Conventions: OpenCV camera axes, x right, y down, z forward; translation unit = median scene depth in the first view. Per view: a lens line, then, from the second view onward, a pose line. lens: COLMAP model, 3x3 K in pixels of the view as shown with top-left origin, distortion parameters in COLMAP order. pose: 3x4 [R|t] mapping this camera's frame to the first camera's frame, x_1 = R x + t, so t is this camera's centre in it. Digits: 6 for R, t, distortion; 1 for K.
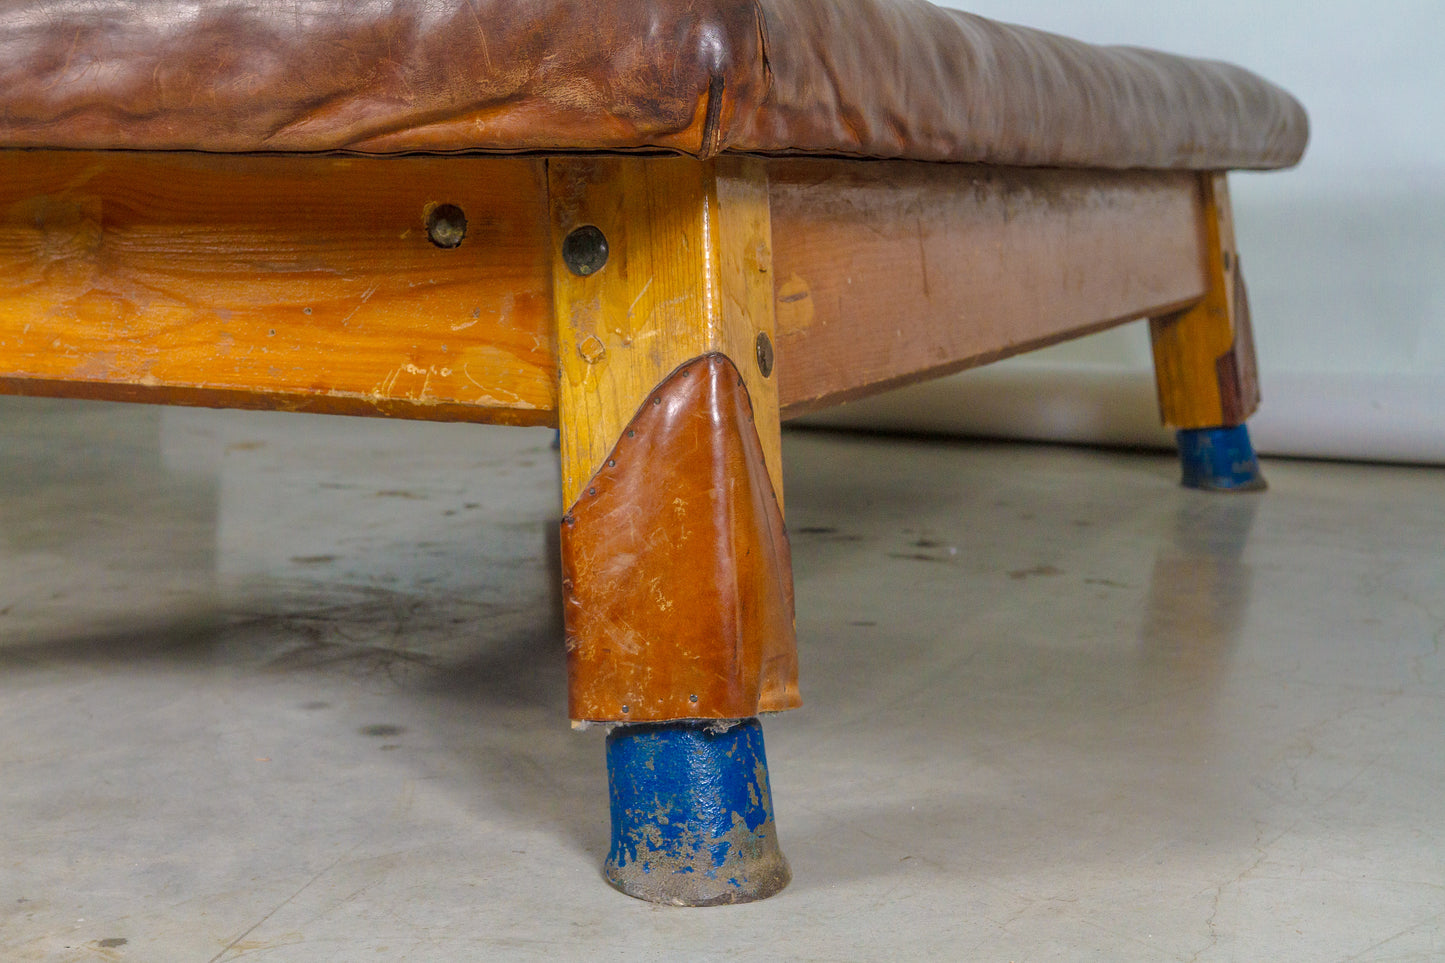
lens RADIAL K [[2213.5, 0, 737.3], [0, 2213.5, 479.0], [0, 0, 1]] dist [0.075270, 0.143839]
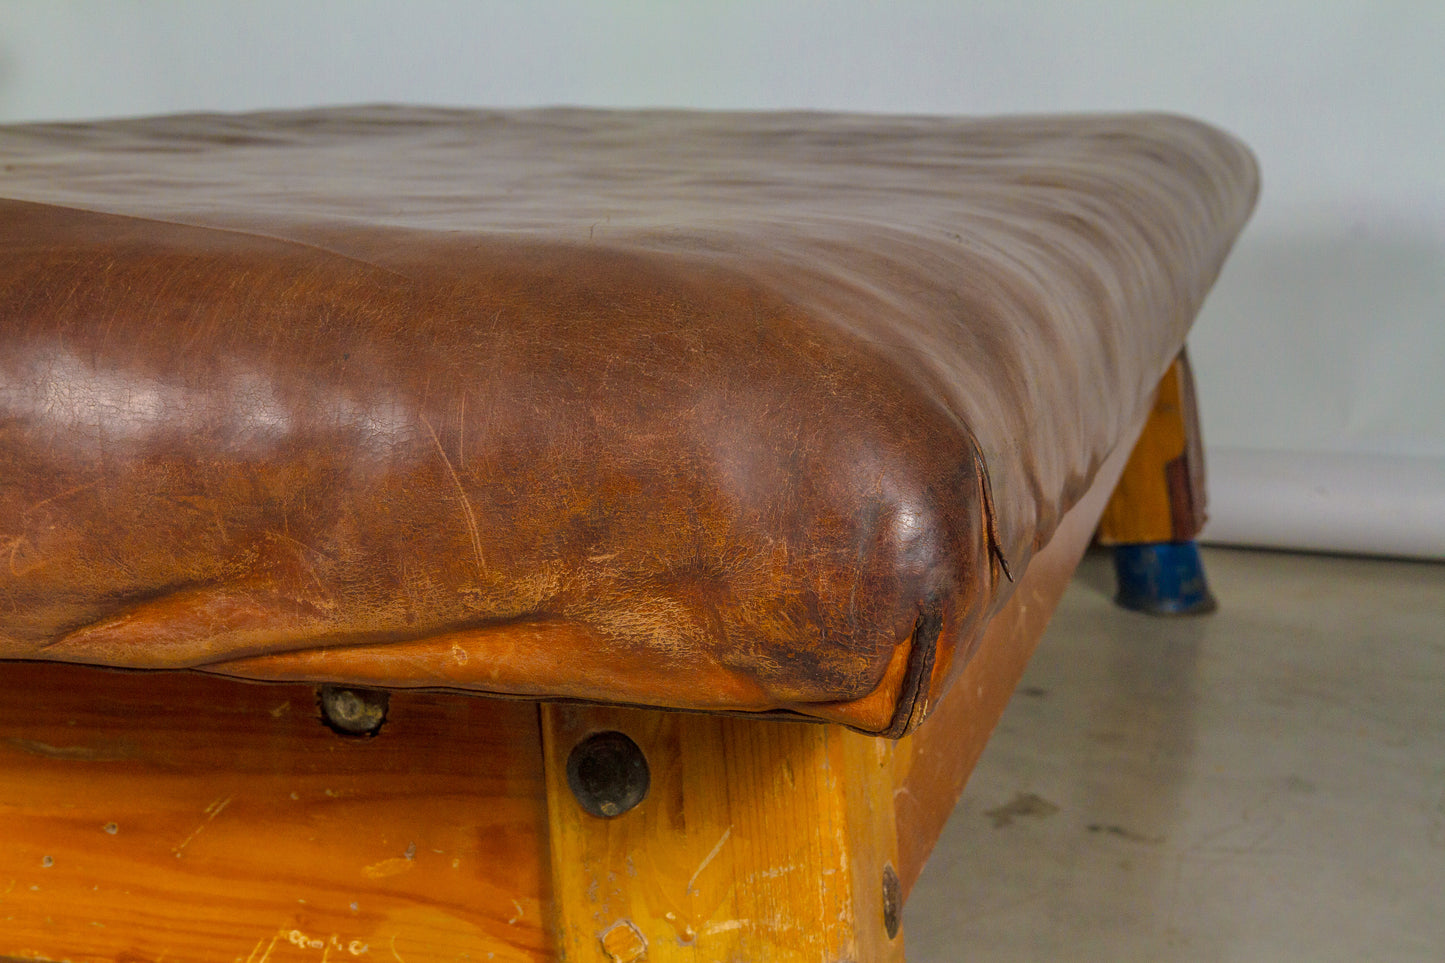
lens RADIAL K [[2213.5, 0, 737.3], [0, 2213.5, 479.0], [0, 0, 1]] dist [0.075270, 0.143839]
pose [[0.992252, -0.023472, 0.122006, -0.105960], [0.016981, 0.998398, 0.053969, -0.215473], [-0.123077, -0.051479, 0.991061, 0.423722]]
